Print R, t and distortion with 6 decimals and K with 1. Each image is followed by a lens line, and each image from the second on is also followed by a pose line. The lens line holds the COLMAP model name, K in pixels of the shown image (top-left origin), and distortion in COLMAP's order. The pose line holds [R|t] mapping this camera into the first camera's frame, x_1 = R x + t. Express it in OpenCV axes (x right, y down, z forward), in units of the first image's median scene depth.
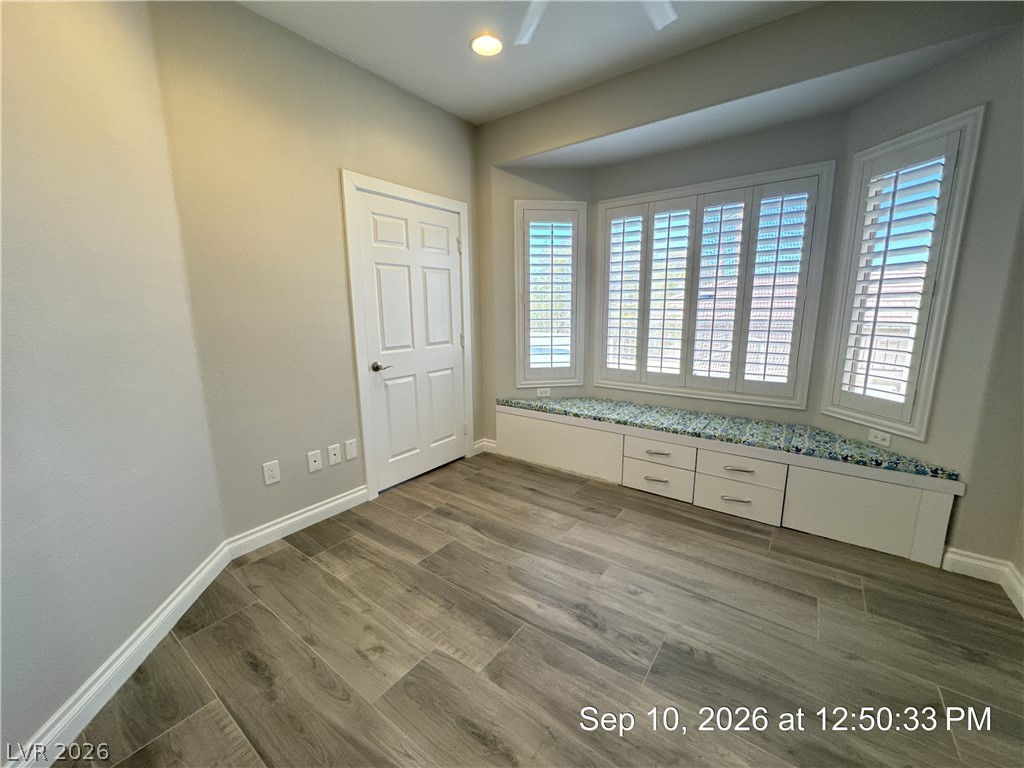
lens RADIAL K [[410.6, 0, 512.2], [0, 410.6, 382.1], [0, 0, 1]] dist [-0.003759, 0.000491]
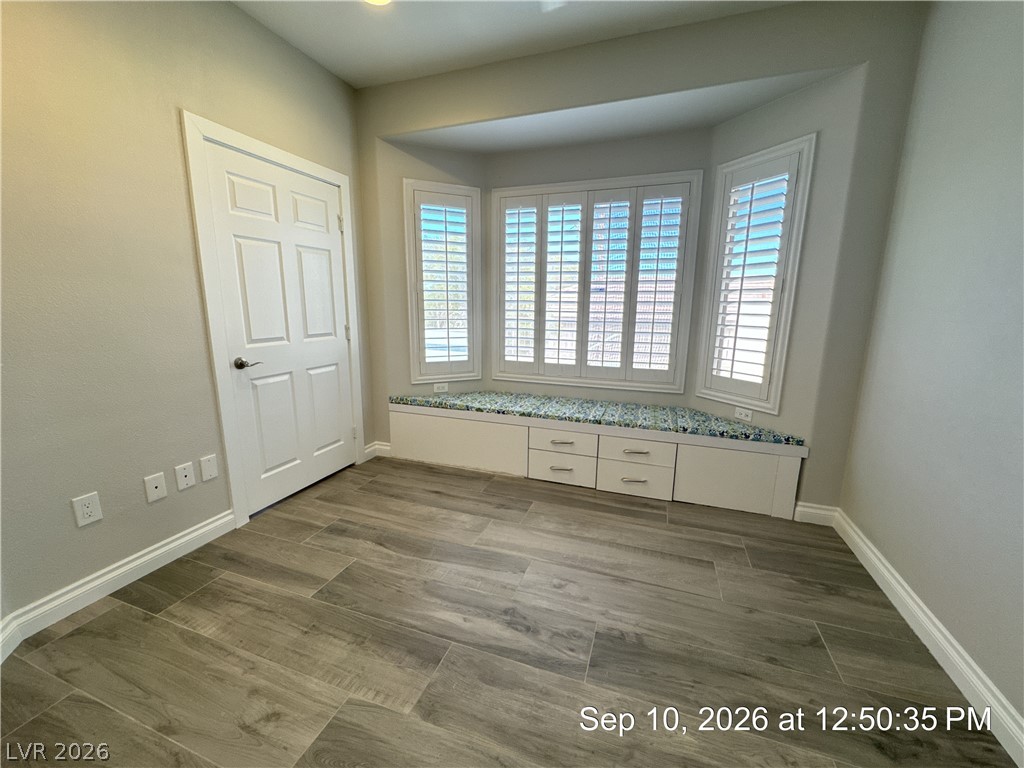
lens RADIAL K [[410.6, 0, 510.4], [0, 410.6, 382.0], [0, 0, 1]] dist [-0.003759, 0.000491]
pose [[0.957210, -0.035305, 0.287232, -0.057644], [0.033523, 0.999376, 0.011123, 0.009154], [-0.287446, -0.001018, 0.957796, 0.072559]]
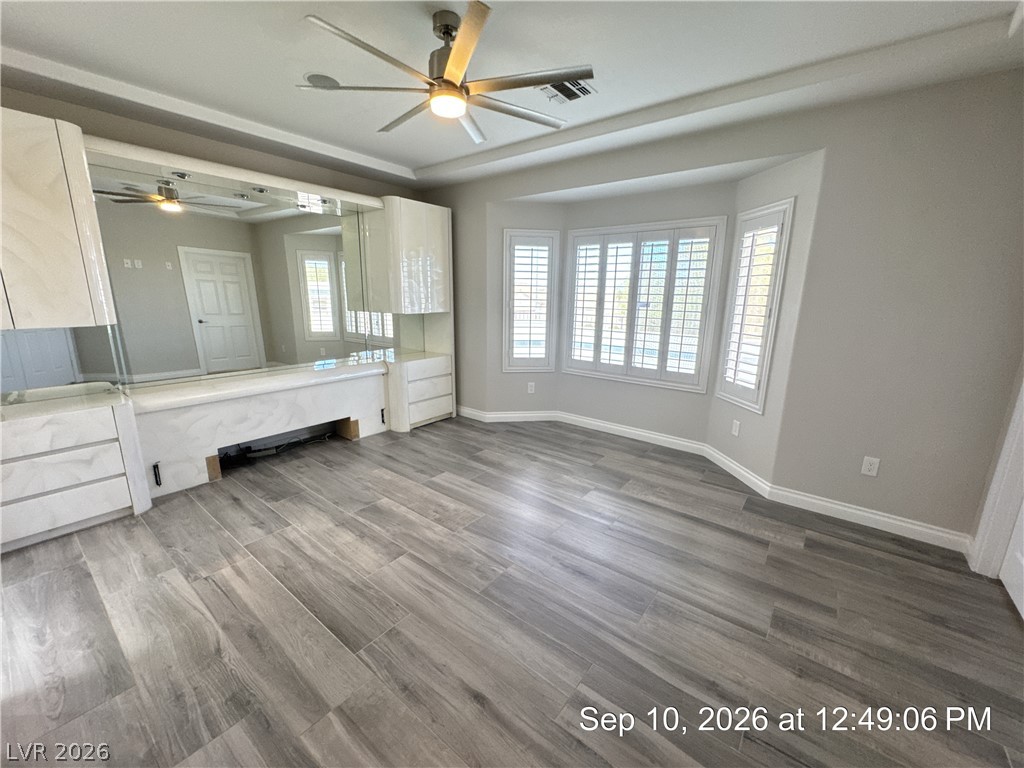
lens RADIAL K [[410.6, 0, 512.8], [0, 410.6, 384.1], [0, 0, 1]] dist [-0.003759, 0.000491]
pose [[0.999269, 0.029968, -0.023733, 0.103872], [-0.029086, 0.998904, 0.036685, 0.003652], [0.024806, -0.035968, 0.999045, -0.429539]]
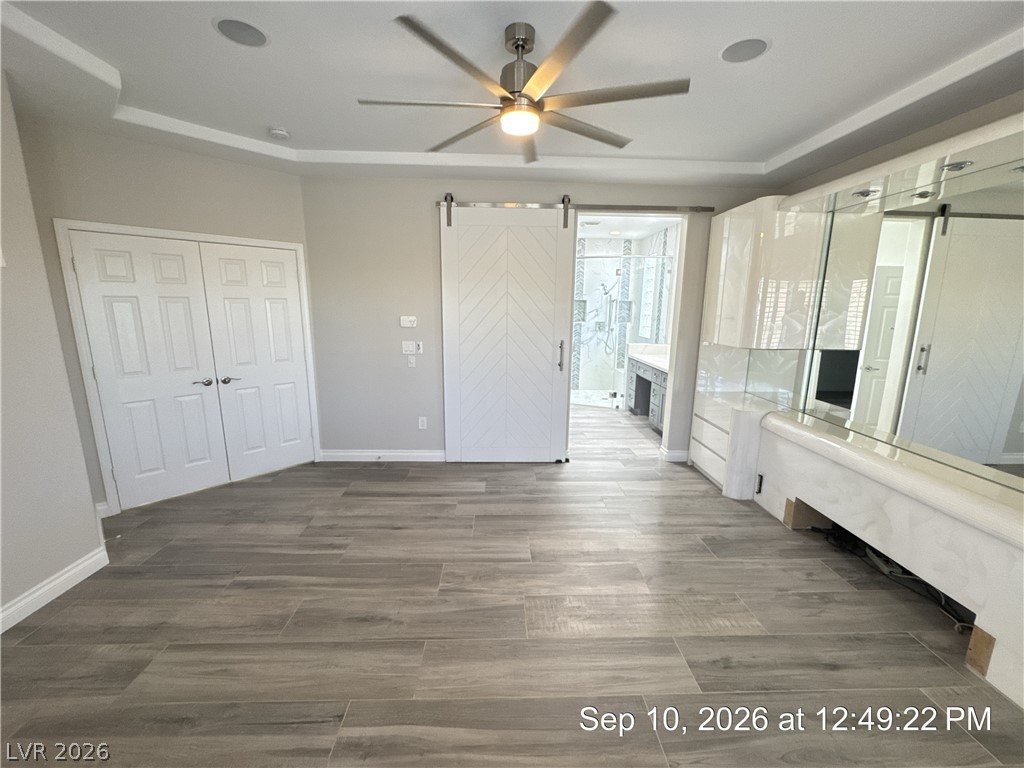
lens RADIAL K [[410.6, 0, 510.7], [0, 410.6, 386.1], [0, 0, 1]] dist [-0.003759, 0.000491]
pose [[-0.789193, 0.119446, -0.602418, 0.445812], [-0.116740, 0.933844, 0.338095, -0.302788], [0.602948, 0.337148, -0.723039, 1.037338]]
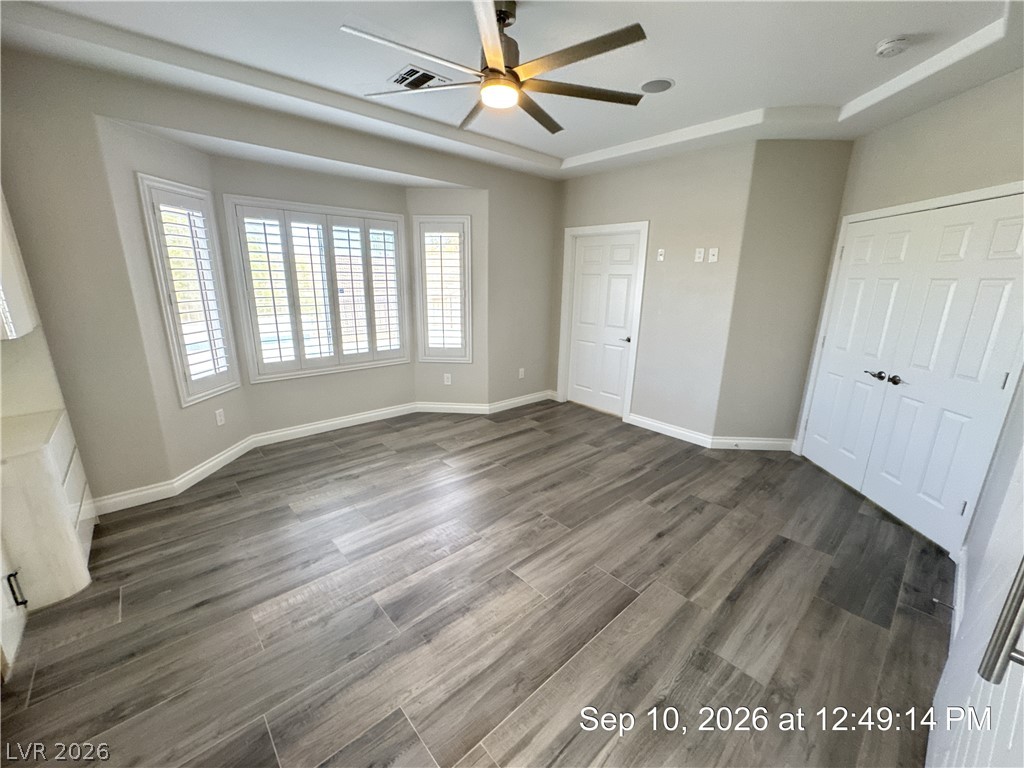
lens RADIAL K [[410.6, 0, 514.6], [0, 410.6, 383.3], [0, 0, 1]] dist [-0.003759, 0.000491]
pose [[0.195627, -0.234164, 0.952311, -0.890352], [0.159021, 0.965797, 0.204814, -0.135463], [-0.967700, 0.111370, 0.226173, 0.232067]]
